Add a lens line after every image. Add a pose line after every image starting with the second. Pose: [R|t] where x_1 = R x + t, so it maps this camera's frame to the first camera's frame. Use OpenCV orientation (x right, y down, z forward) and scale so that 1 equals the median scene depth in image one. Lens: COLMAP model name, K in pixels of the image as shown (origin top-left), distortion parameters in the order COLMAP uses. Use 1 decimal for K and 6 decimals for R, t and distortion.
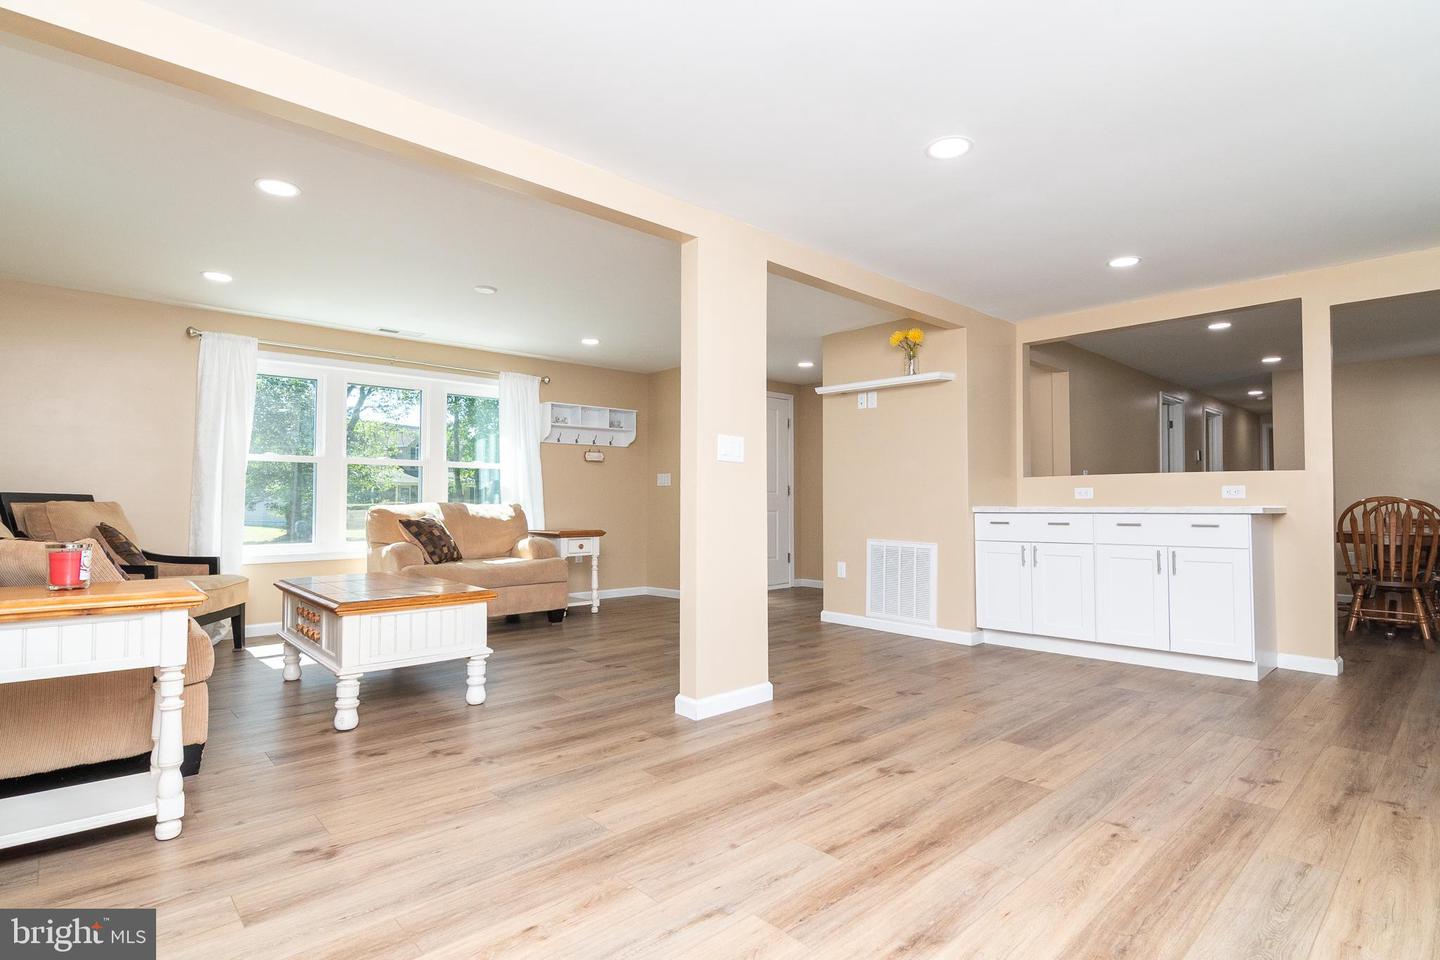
lens RADIAL K [[711.1, 0, 720.0], [0, 711.1, 480.0], [0, 0, 1]] dist [-0.001290, -0.005698]
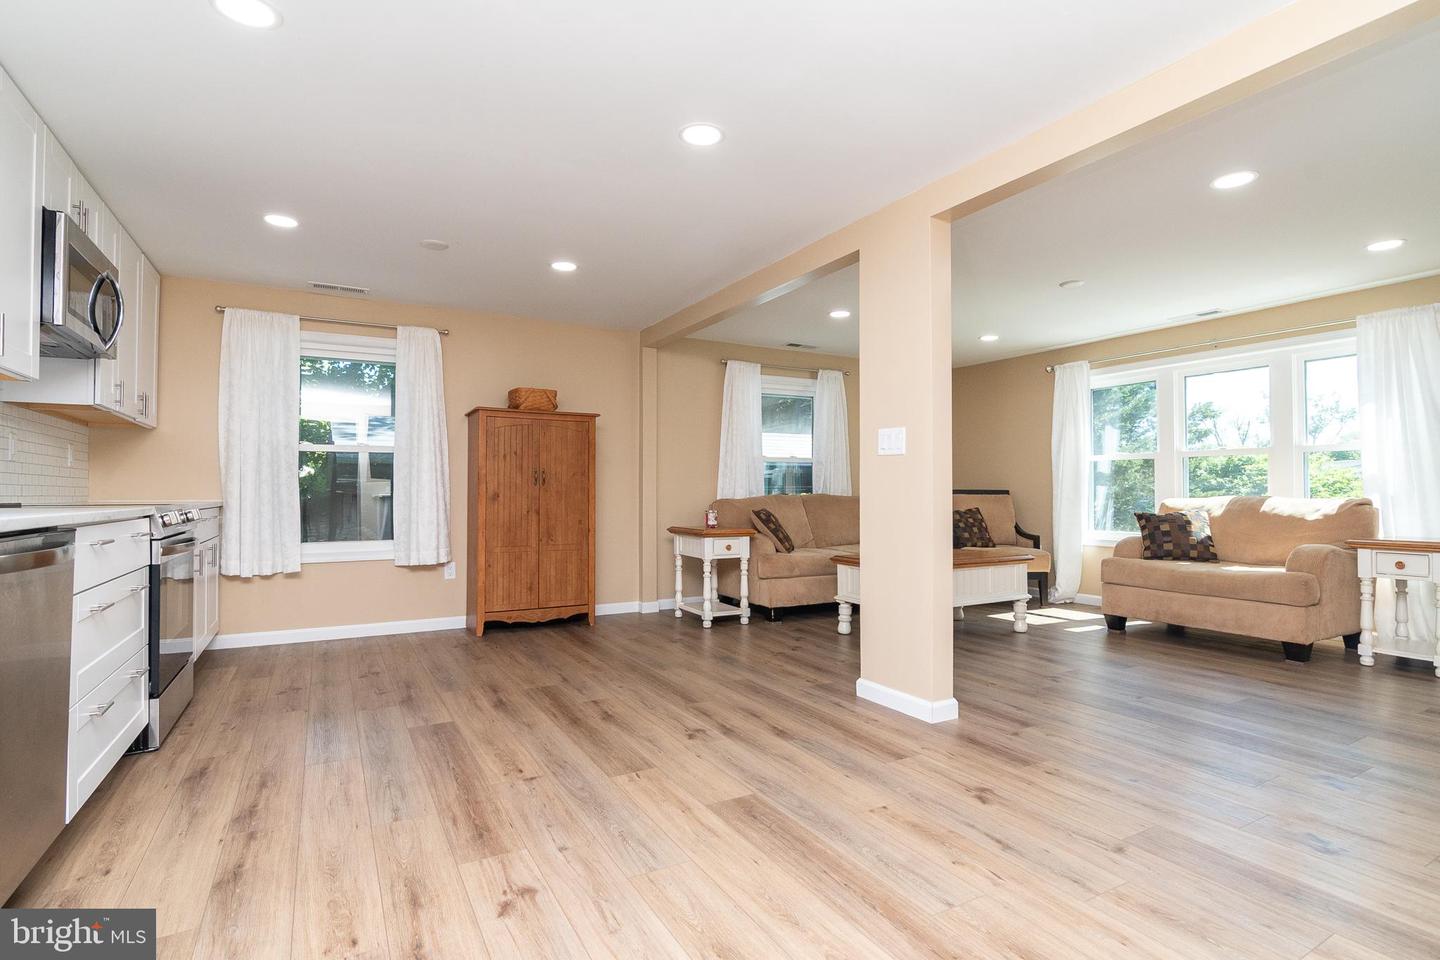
lens RADIAL K [[711.1, 0, 720.0], [0, 711.1, 480.0], [0, 0, 1]] dist [-0.001290, -0.005698]
pose [[-0.232679, -0.018281, -0.972382, 1.092688], [0.028428, 0.999268, -0.025589, 0.029945], [0.972138, -0.033597, -0.231989, 1.068838]]
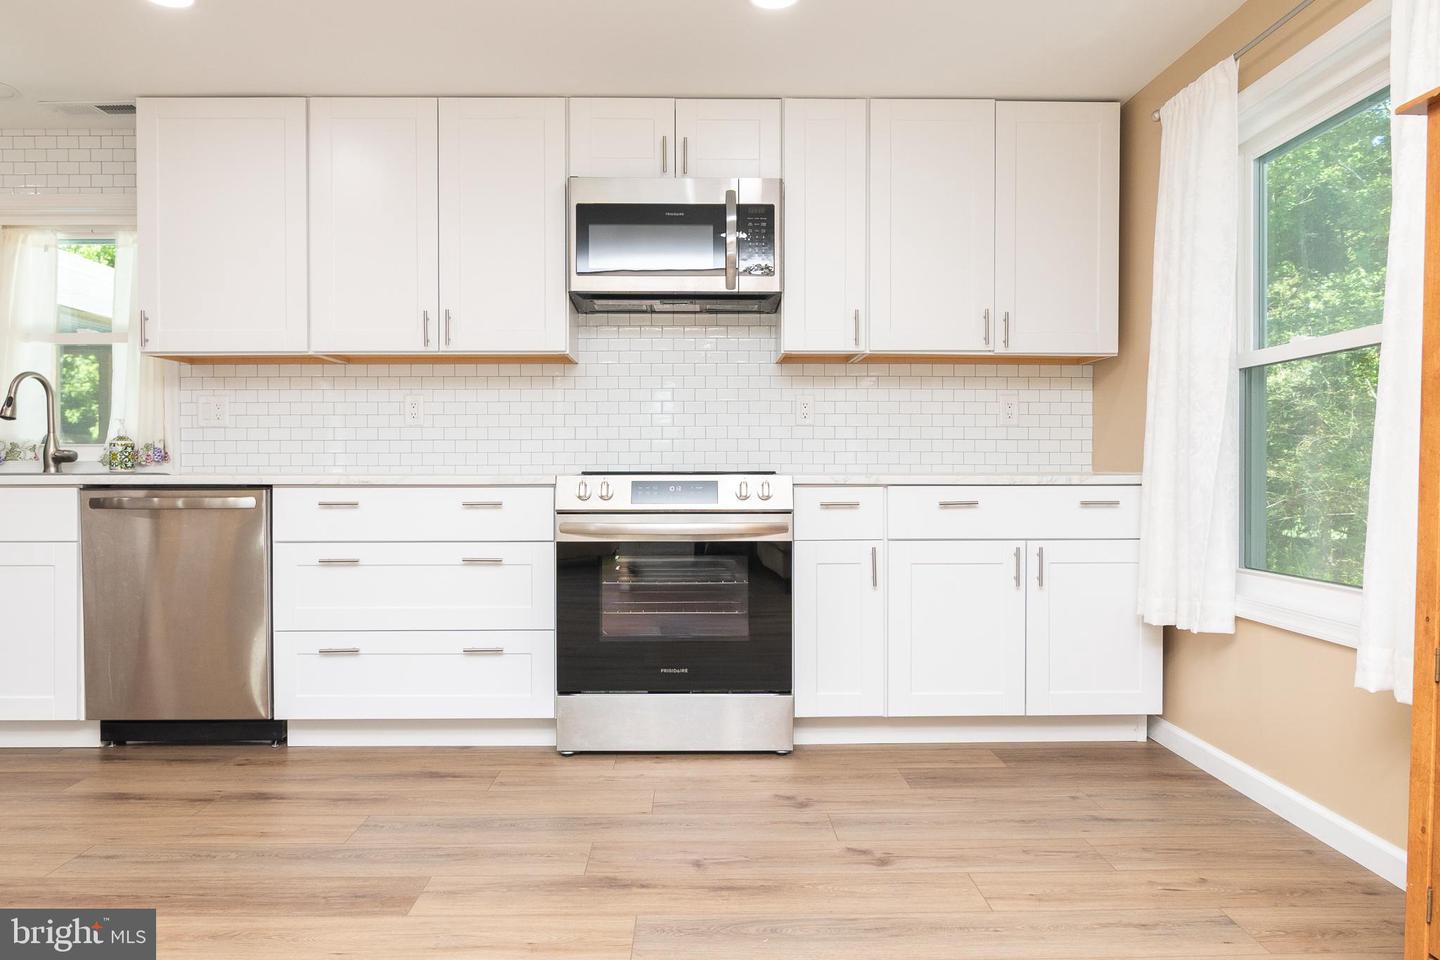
lens RADIAL K [[888.6, 0, 720.0], [0, 888.6, 480.0], [0, 0, 1]] dist [-0.004568, -0.001495]
pose [[-0.744587, -0.006486, 0.667494, -0.330289], [-0.017333, 0.999803, -0.009621, 0.031497], [-0.667301, -0.018733, -0.744553, 0.788125]]
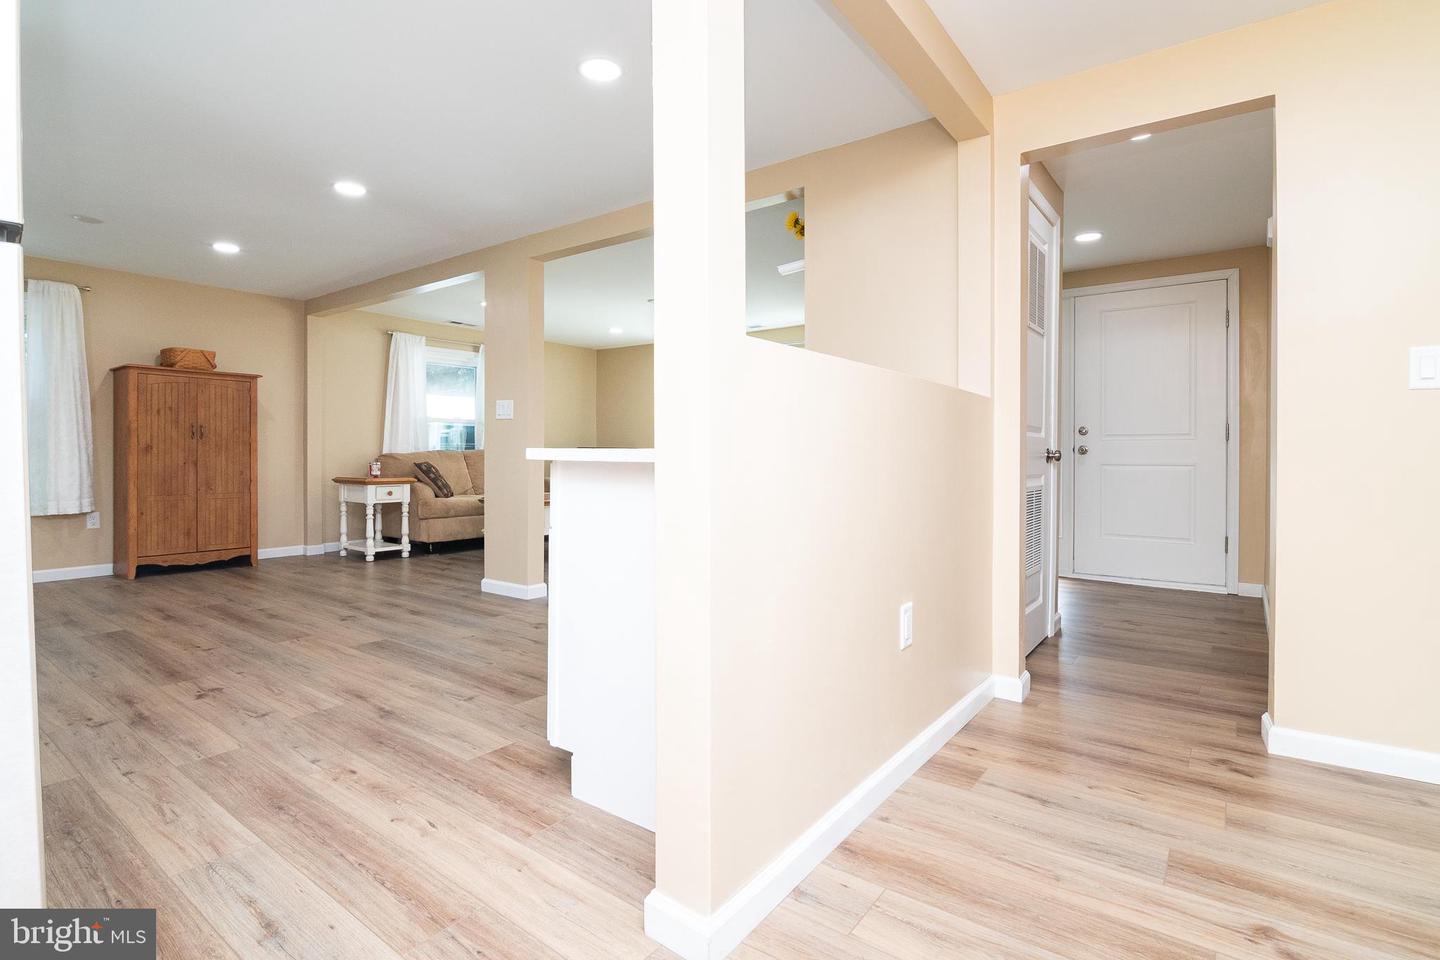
lens RADIAL K [[696.8, 0, 719.9], [0, 696.8, 459.7], [0, 0, 1]] dist [-0.000555, -0.006591]
pose [[0.183405, 0.006699, -0.983015, 1.542616], [0.025682, 0.999603, 0.011604, 0.053688], [0.982702, -0.027374, 0.183161, 1.247988]]
